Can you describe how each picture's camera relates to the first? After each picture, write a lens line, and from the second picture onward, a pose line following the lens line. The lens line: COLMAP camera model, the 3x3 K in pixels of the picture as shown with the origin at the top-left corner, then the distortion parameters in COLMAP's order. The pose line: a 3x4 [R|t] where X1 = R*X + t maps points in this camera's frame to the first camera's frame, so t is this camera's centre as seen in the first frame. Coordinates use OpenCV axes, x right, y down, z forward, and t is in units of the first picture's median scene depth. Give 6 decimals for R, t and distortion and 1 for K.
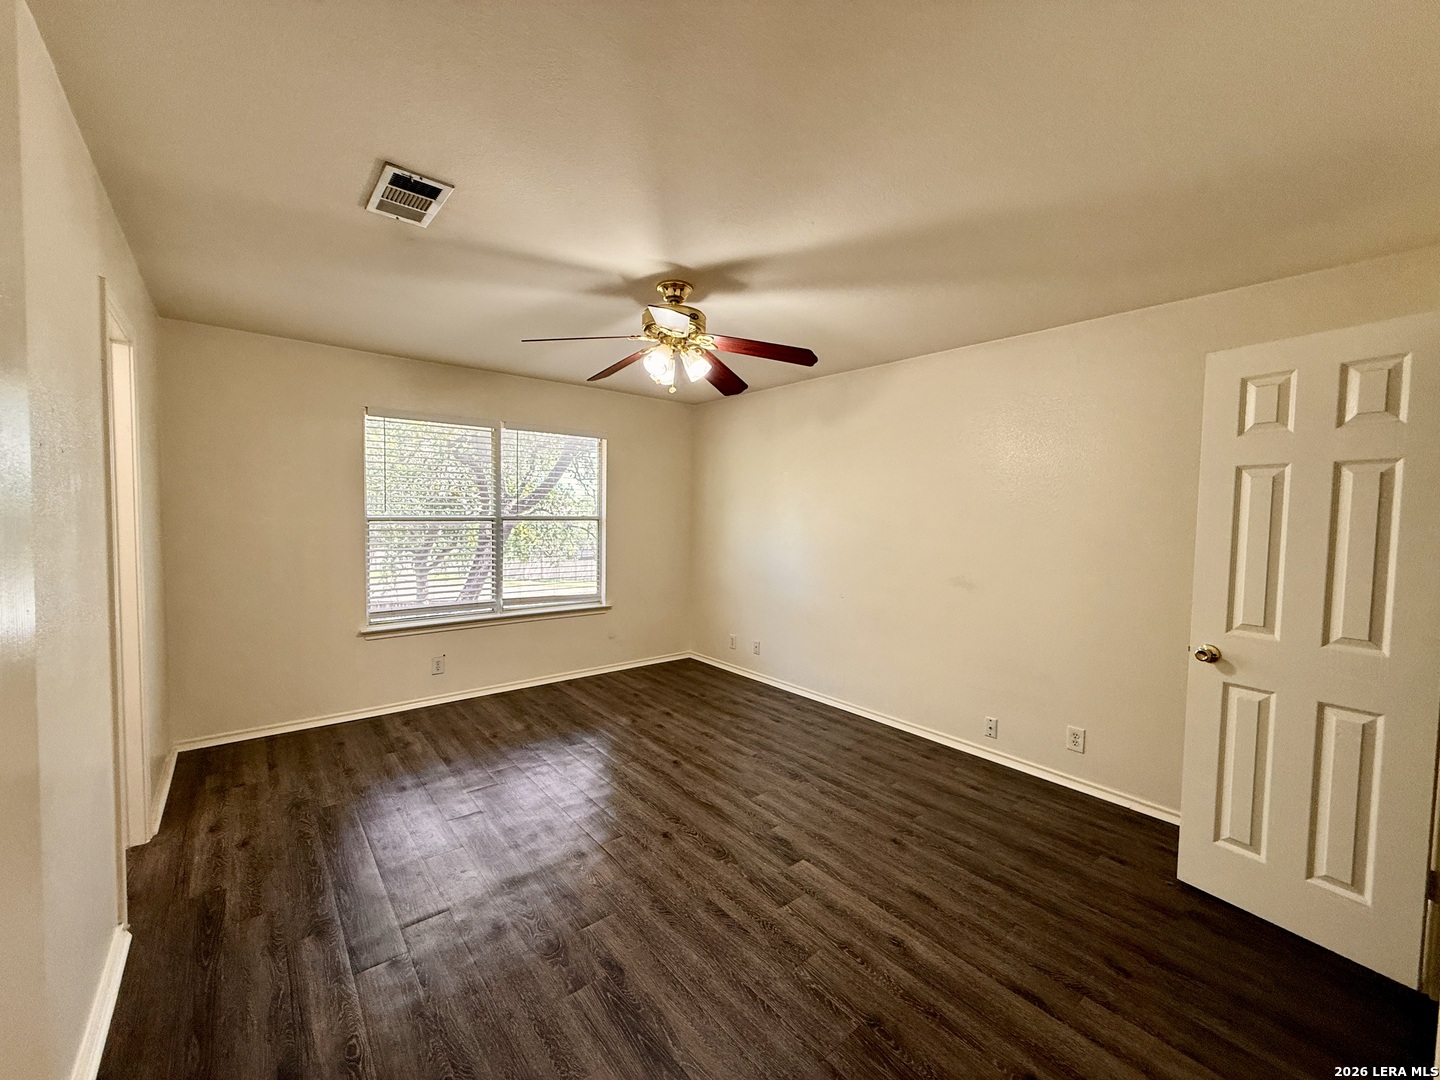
lens RADIAL K [[574.5, 0, 720.6], [0, 574.5, 537.7], [0, 0, 1]] dist [-0.000390, 0.000089]
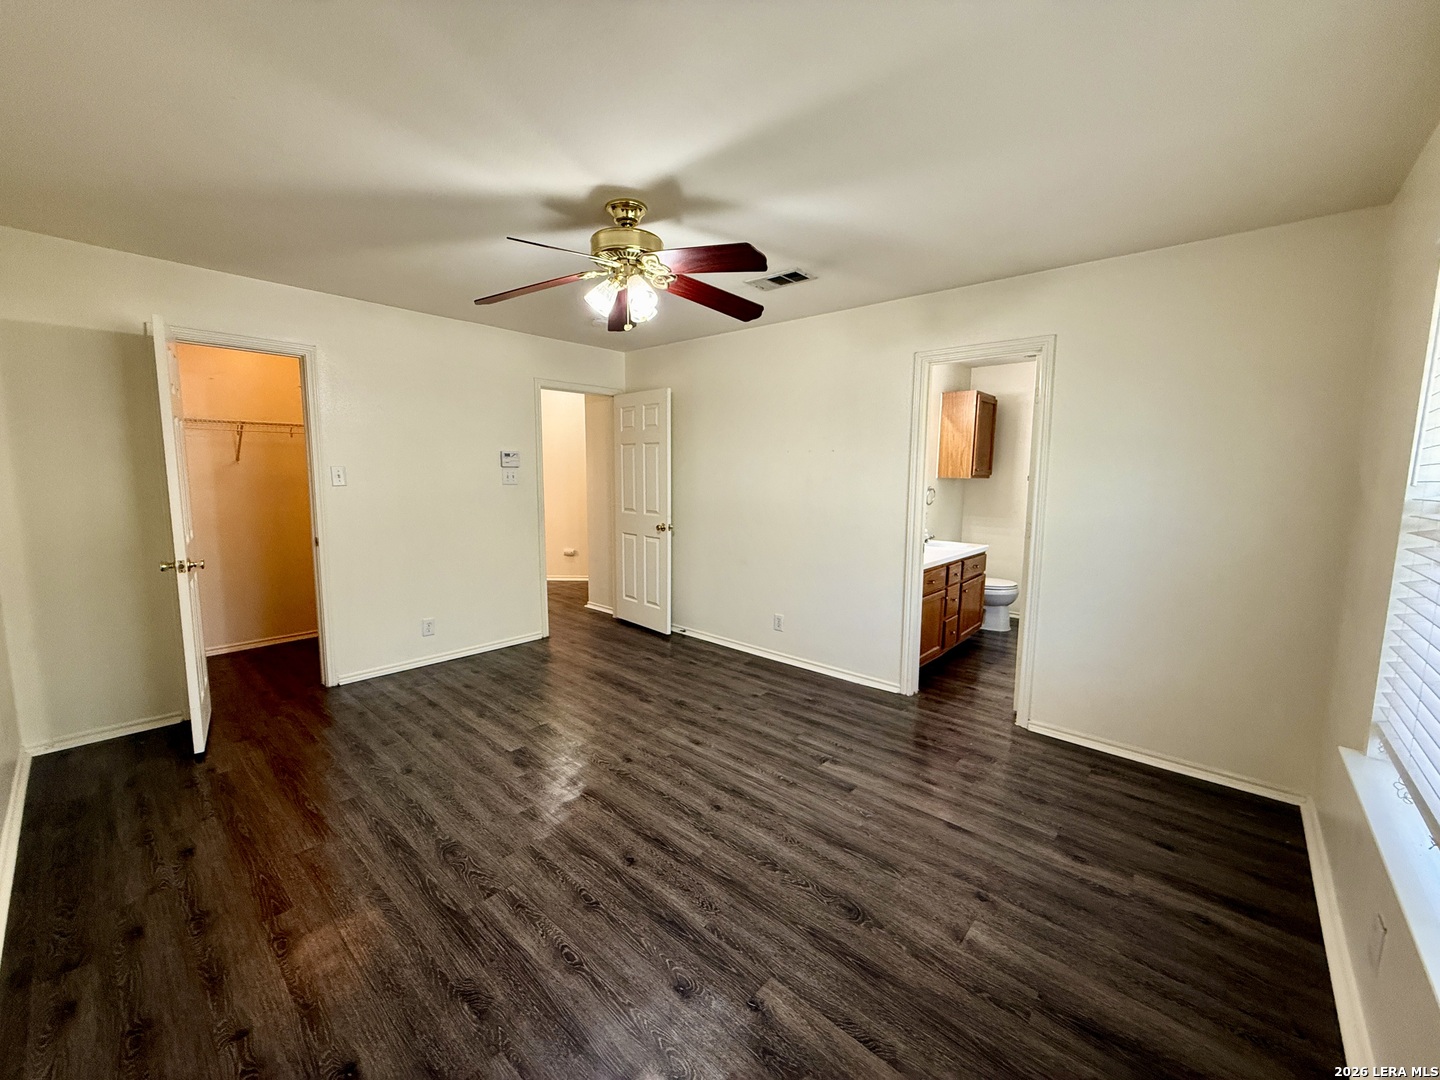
lens RADIAL K [[574.5, 0, 717.6], [0, 574.5, 540.6], [0, 0, 1]] dist [-0.000390, 0.000089]
pose [[-0.989593, -0.011943, -0.143400, -0.083607], [-0.035264, 0.986289, 0.161214, -0.067129], [0.139508, 0.164593, -0.976446, 1.677318]]
